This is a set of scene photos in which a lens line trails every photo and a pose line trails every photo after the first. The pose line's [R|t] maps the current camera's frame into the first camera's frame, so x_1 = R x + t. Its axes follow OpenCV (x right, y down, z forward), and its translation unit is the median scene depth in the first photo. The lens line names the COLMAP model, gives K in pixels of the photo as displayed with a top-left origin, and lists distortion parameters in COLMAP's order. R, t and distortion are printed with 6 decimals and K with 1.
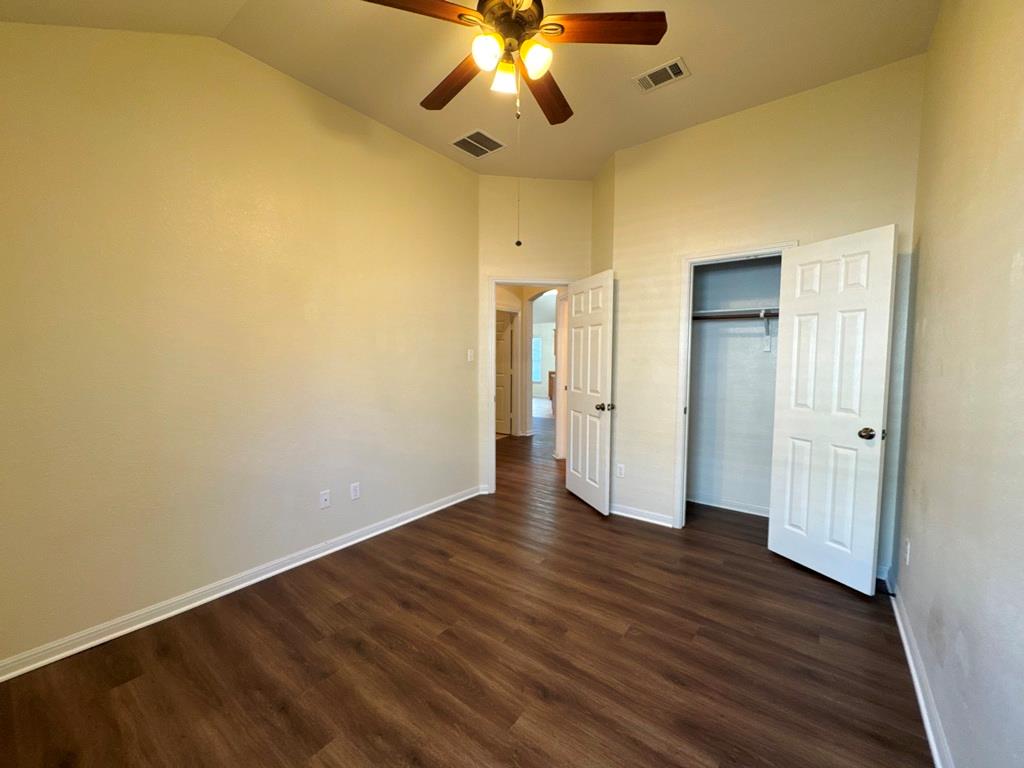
lens RADIAL K [[411.9, 0, 511.4], [0, 411.9, 382.6], [0, 0, 1]] dist [-0.003148, 0.000302]
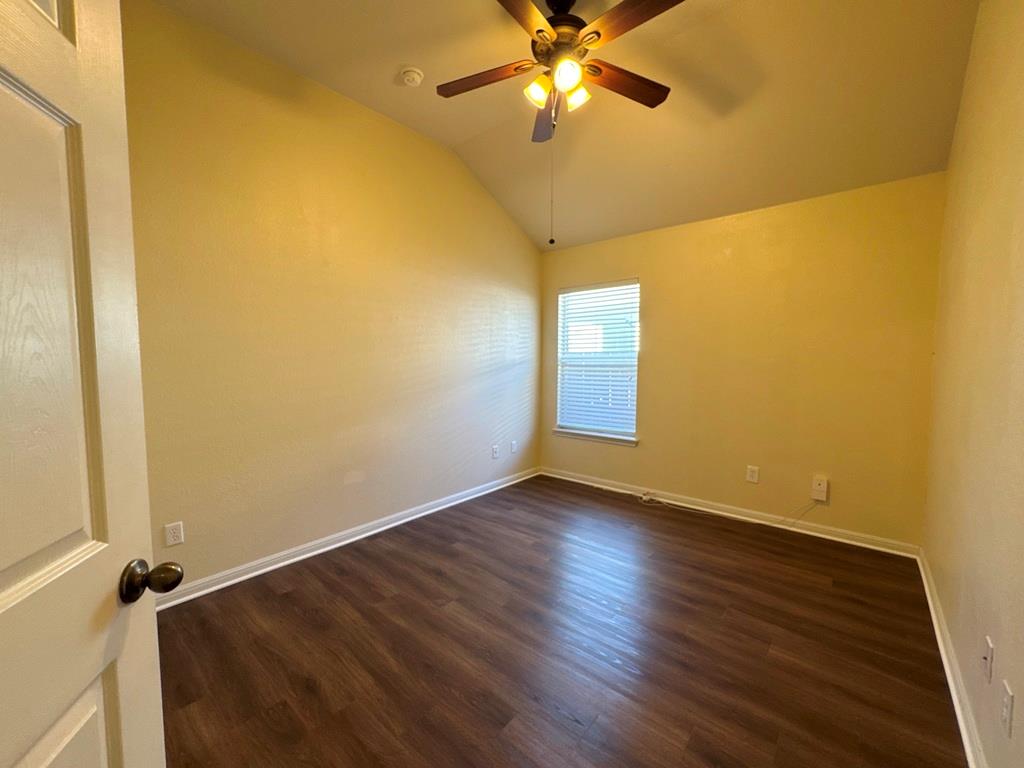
lens RADIAL K [[411.0, 0, 511.4], [0, 411.0, 382.1], [0, 0, 1]] dist [-0.001467, 0.000186]
pose [[-0.998181, -0.003400, 0.060187, 0.051240], [0.004046, 0.992379, 0.123153, -0.095132], [-0.060147, 0.123172, -0.990561, 1.931747]]
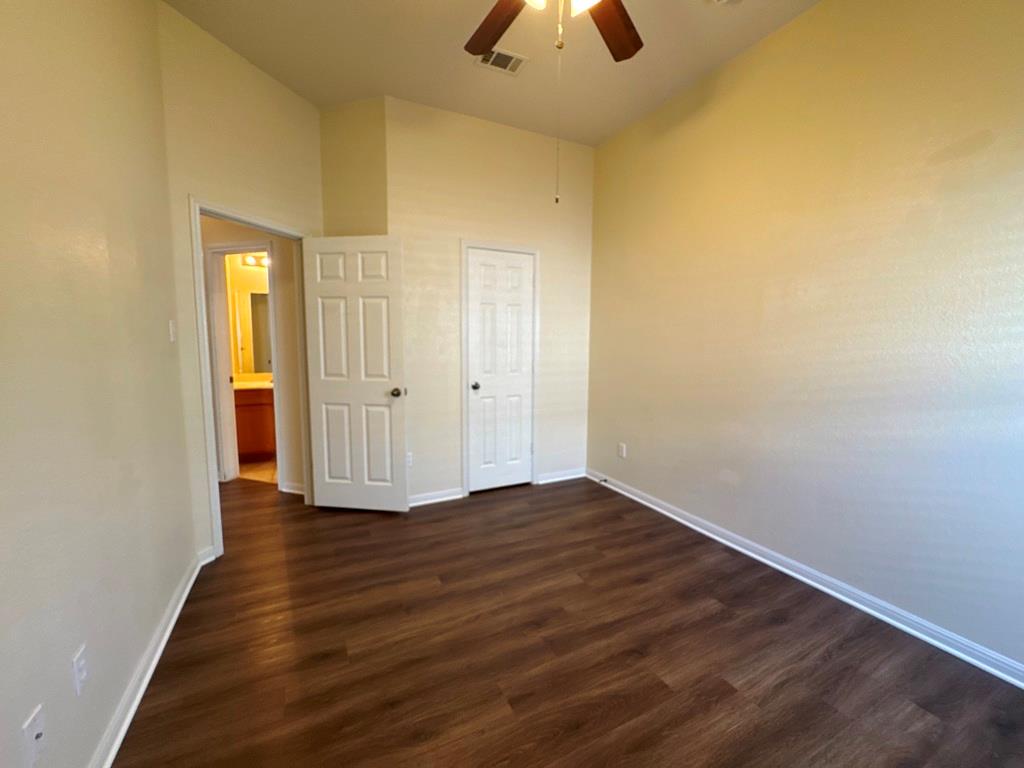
lens RADIAL K [[417.9, 0, 511.2], [0, 417.9, 382.2], [0, 0, 1]] dist [-0.001534, 0.000036]
pose [[0.438295, -0.094146, 0.893887, -0.762287], [0.053389, 0.995470, 0.078667, -0.031234], [-0.897244, 0.013245, 0.441336, 0.643046]]
